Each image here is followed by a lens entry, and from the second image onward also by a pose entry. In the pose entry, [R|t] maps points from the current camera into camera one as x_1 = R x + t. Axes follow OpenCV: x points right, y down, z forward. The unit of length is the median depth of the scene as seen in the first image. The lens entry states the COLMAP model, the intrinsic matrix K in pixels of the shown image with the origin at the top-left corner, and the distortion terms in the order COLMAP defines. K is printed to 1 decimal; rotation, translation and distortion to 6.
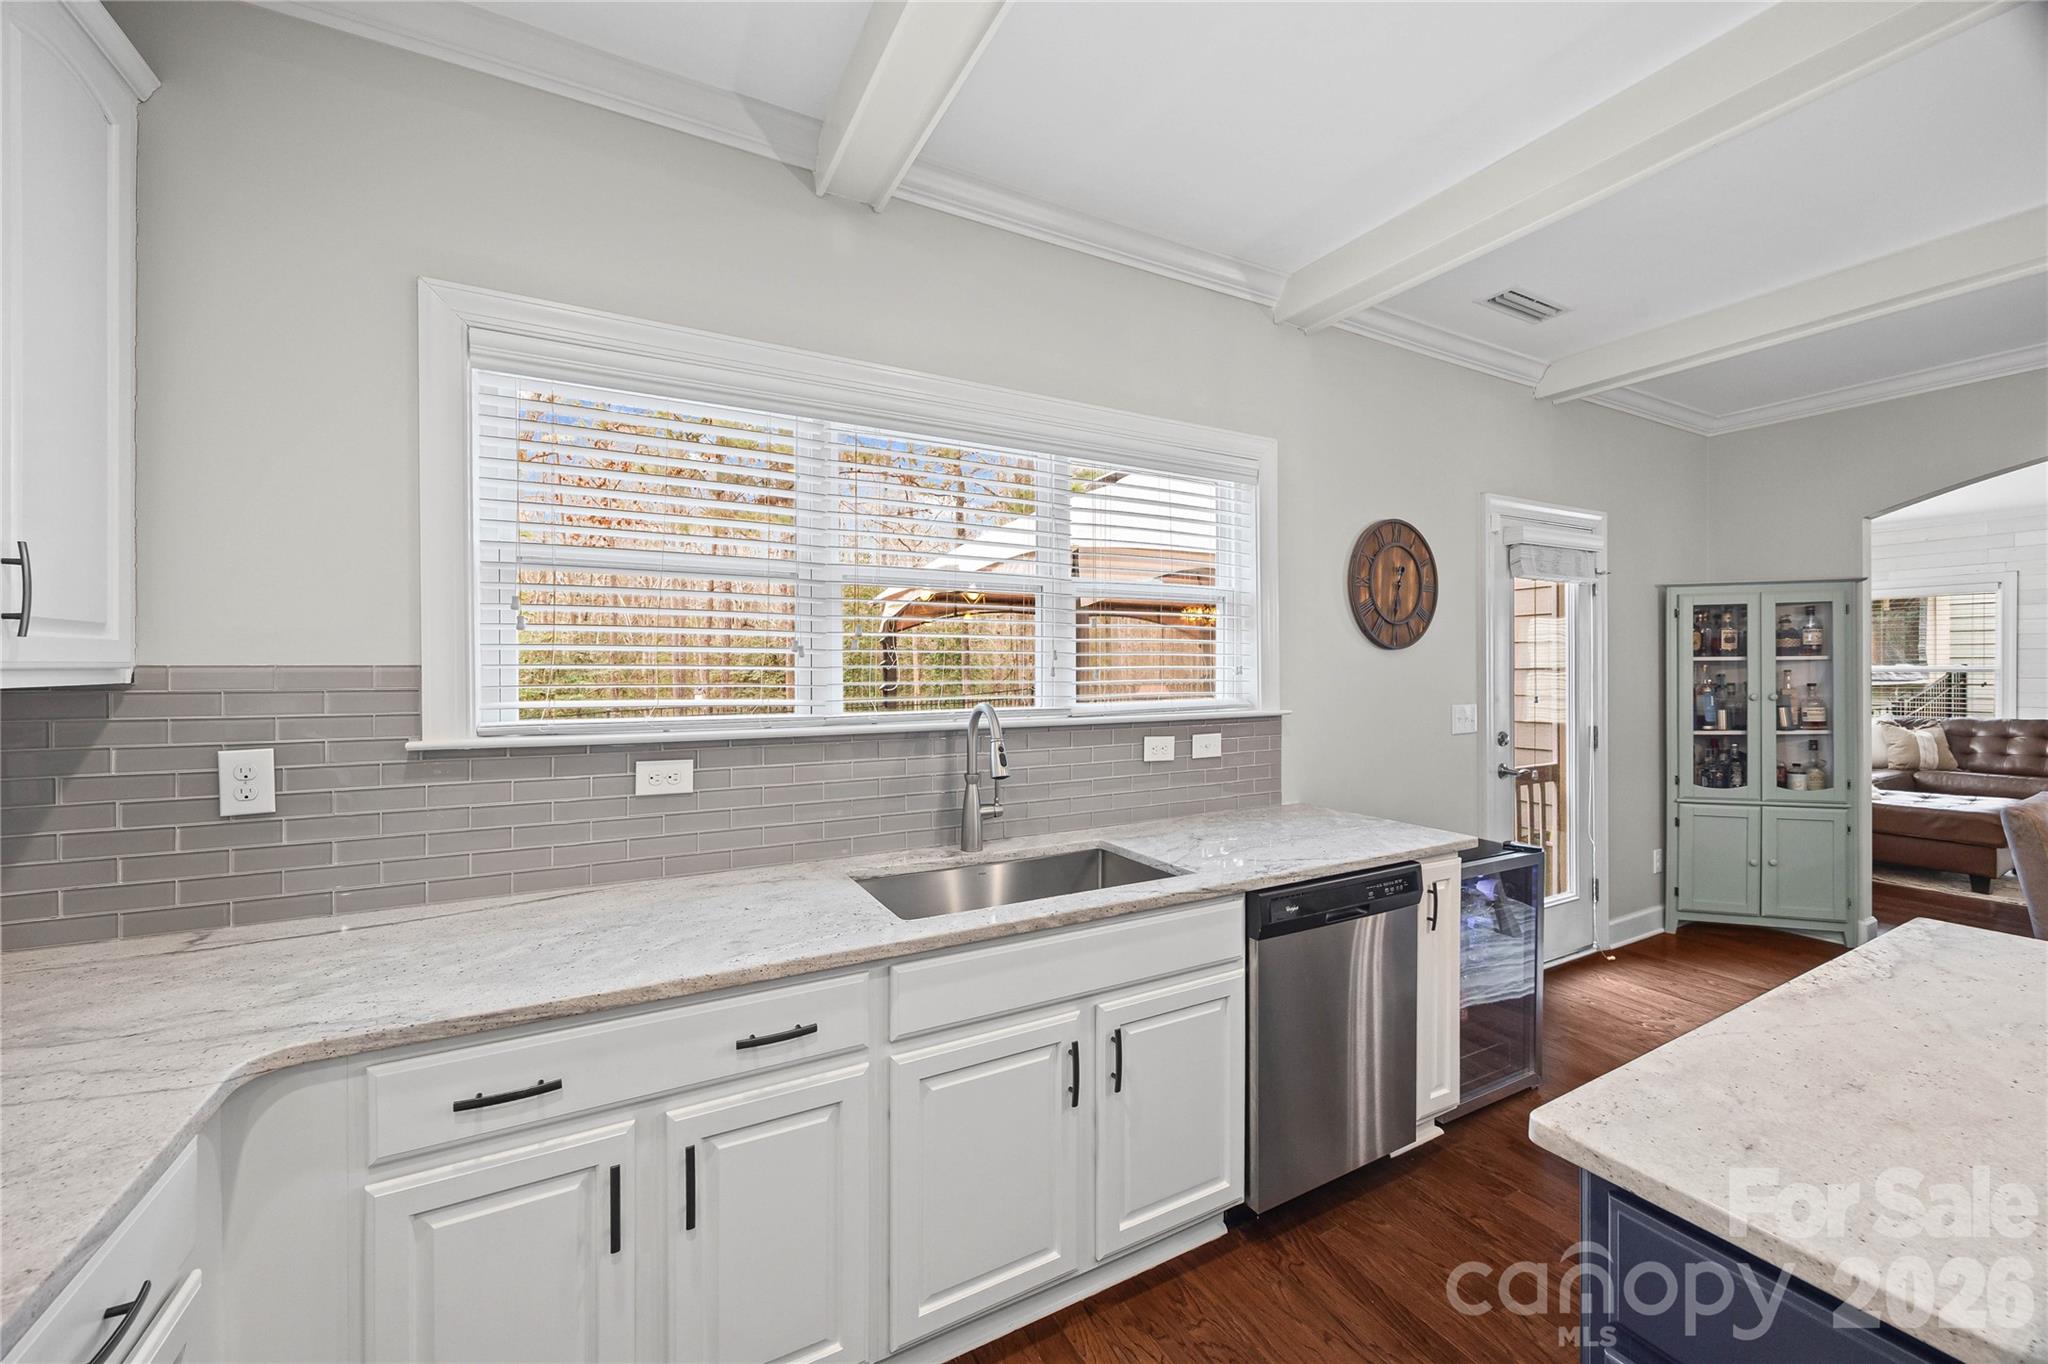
lens RADIAL K [[783.6, 0, 1010.8], [0, 783.6, 671.6], [0, 0, 1]] dist [-0.001719, -0.000031]
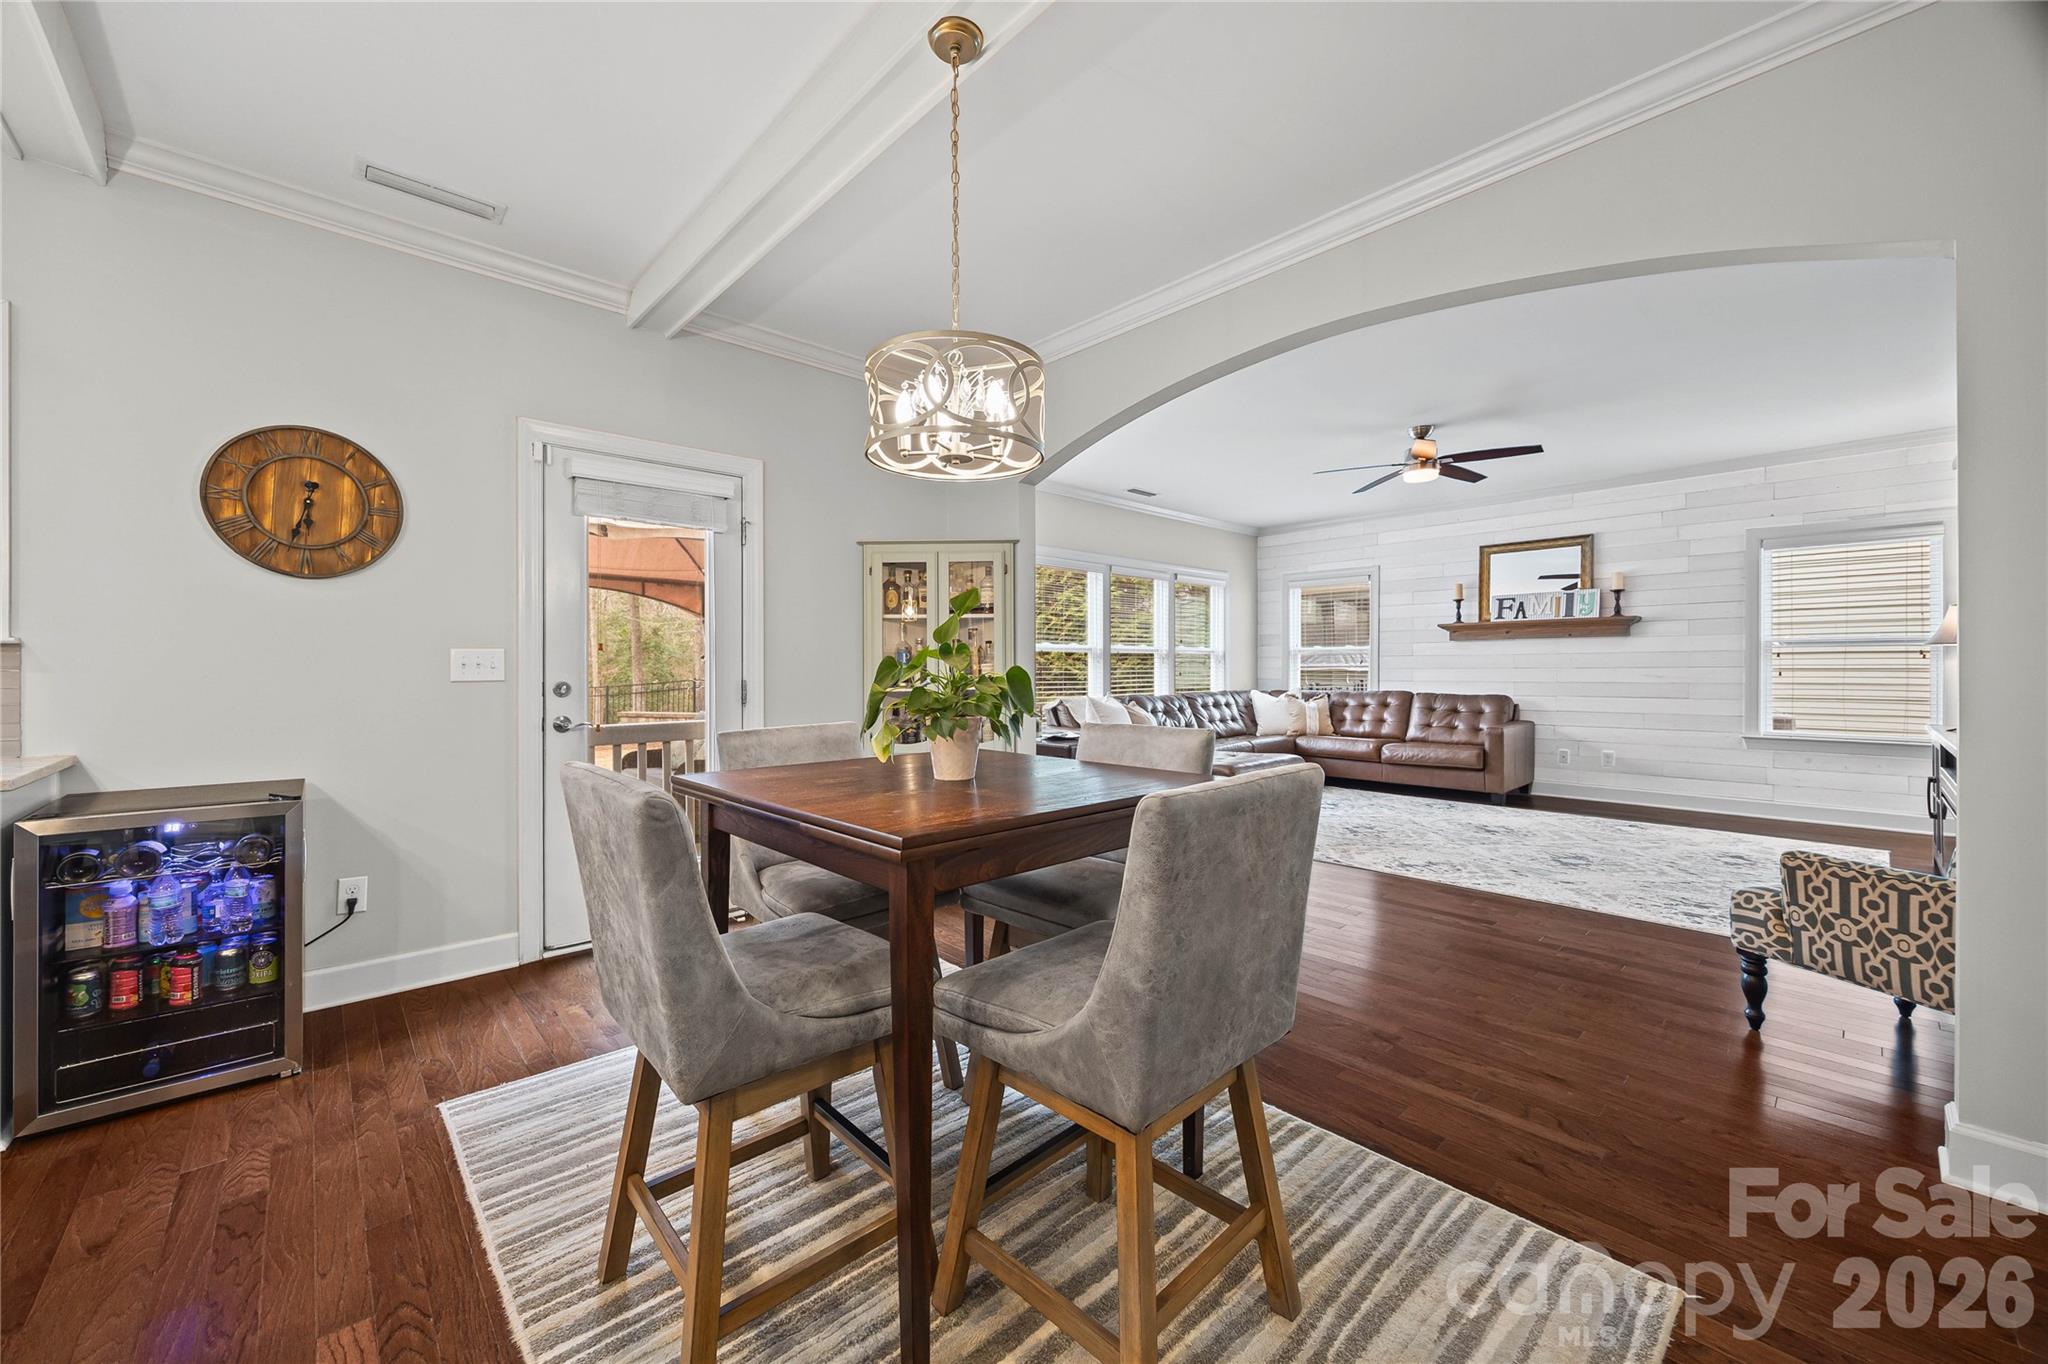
lens RADIAL K [[783.6, 0, 1012.6], [0, 783.6, 668.3], [0, 0, 1]] dist [-0.001719, -0.000031]
pose [[0.969491, 0.001897, 0.245118, 1.050674], [-0.000307, 0.999979, -0.006526, 0.077677], [-0.245125, 0.006251, 0.969471, -0.023607]]
